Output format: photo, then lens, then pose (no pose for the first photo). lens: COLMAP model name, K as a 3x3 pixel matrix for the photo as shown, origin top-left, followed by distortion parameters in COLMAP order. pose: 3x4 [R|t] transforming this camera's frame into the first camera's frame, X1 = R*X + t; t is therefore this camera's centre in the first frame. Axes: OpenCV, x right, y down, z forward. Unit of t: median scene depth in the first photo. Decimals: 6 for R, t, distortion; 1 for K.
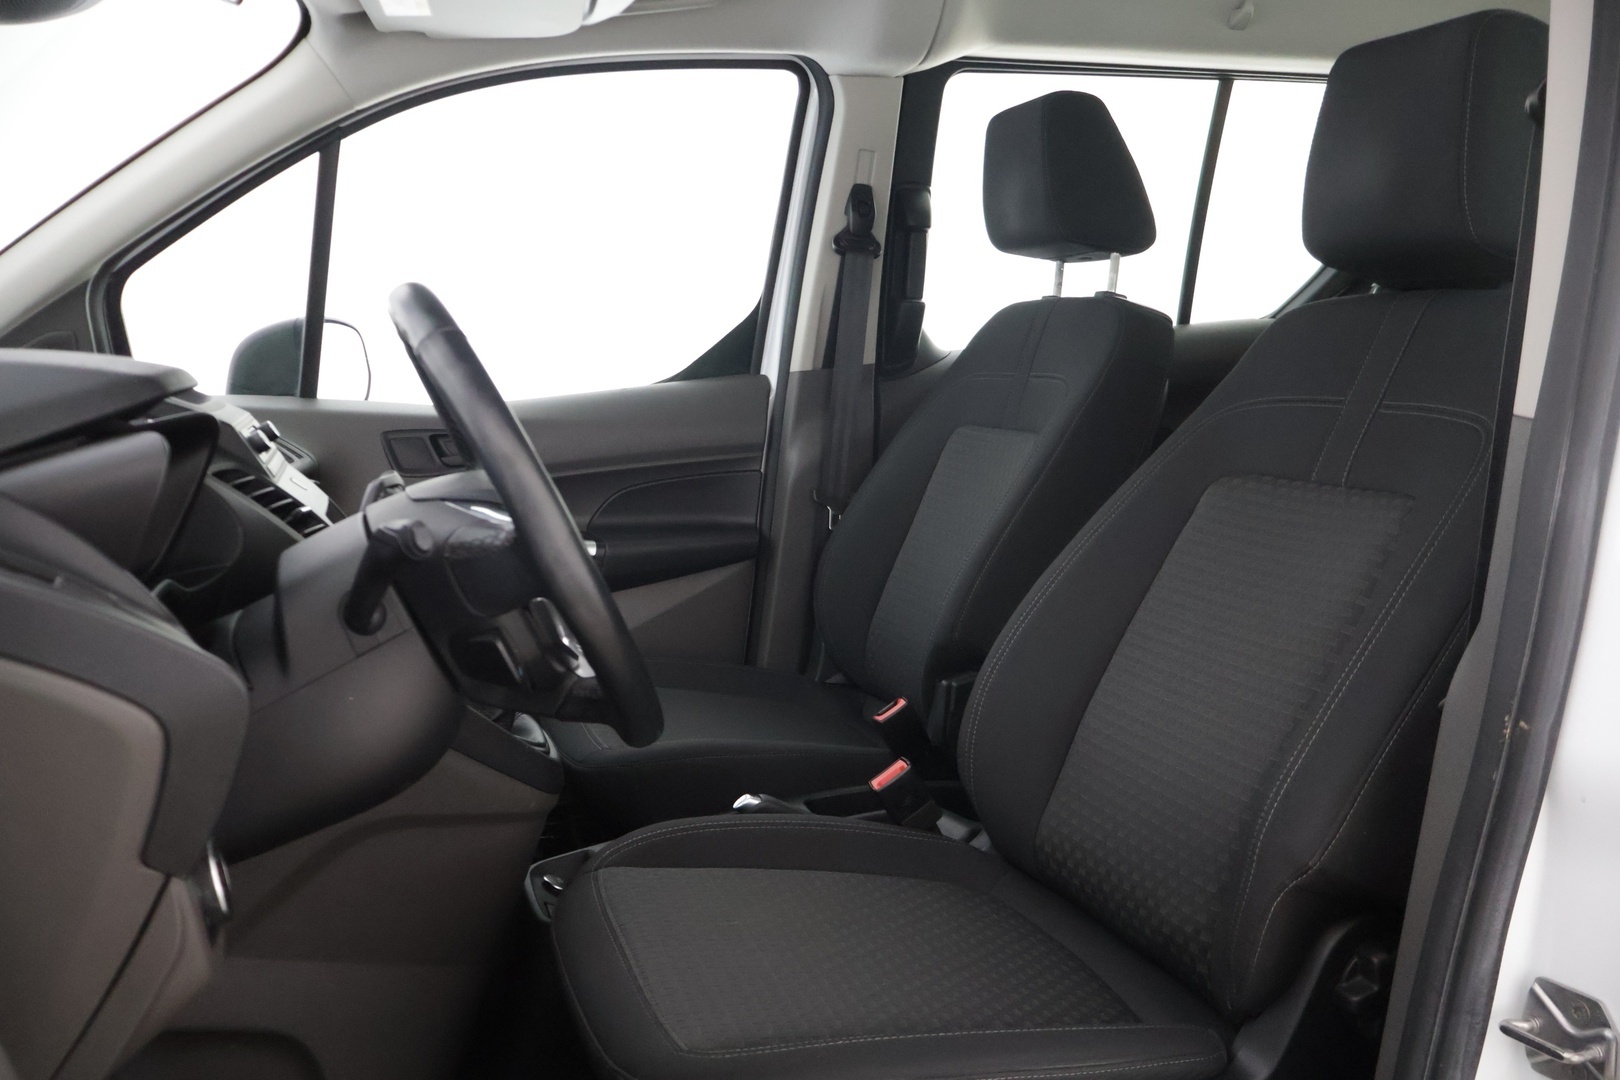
lens RADIAL K [[1352.4, 0, 810.0], [0, 1352.4, 540.0], [0, 0, 1]] dist [-0.011046, -0.010434]
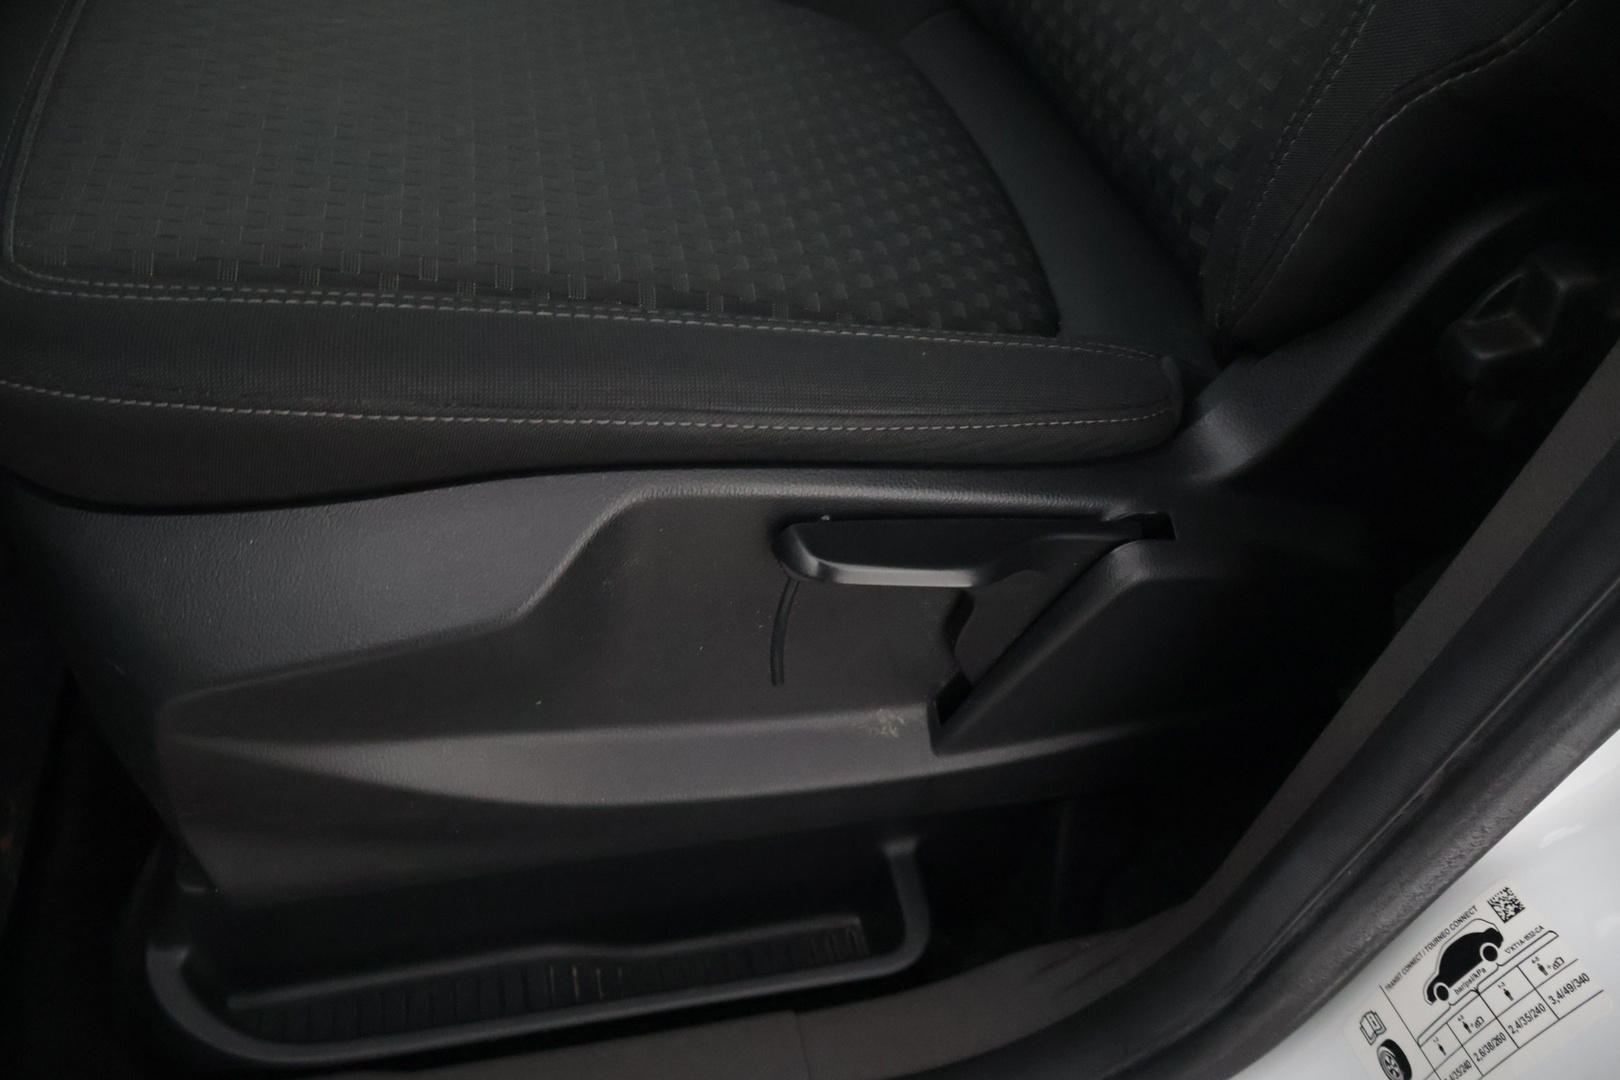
lens RADIAL K [[1352.4, 0, 810.0], [0, 1352.4, 540.0], [0, 0, 1]] dist [-0.011046, -0.010434]
pose [[0.981052, 0.192300, -0.023610, 0.184531], [-0.150162, 0.831708, 0.534521, 0.165414], [0.122425, -0.520848, 0.844825, 0.500833]]
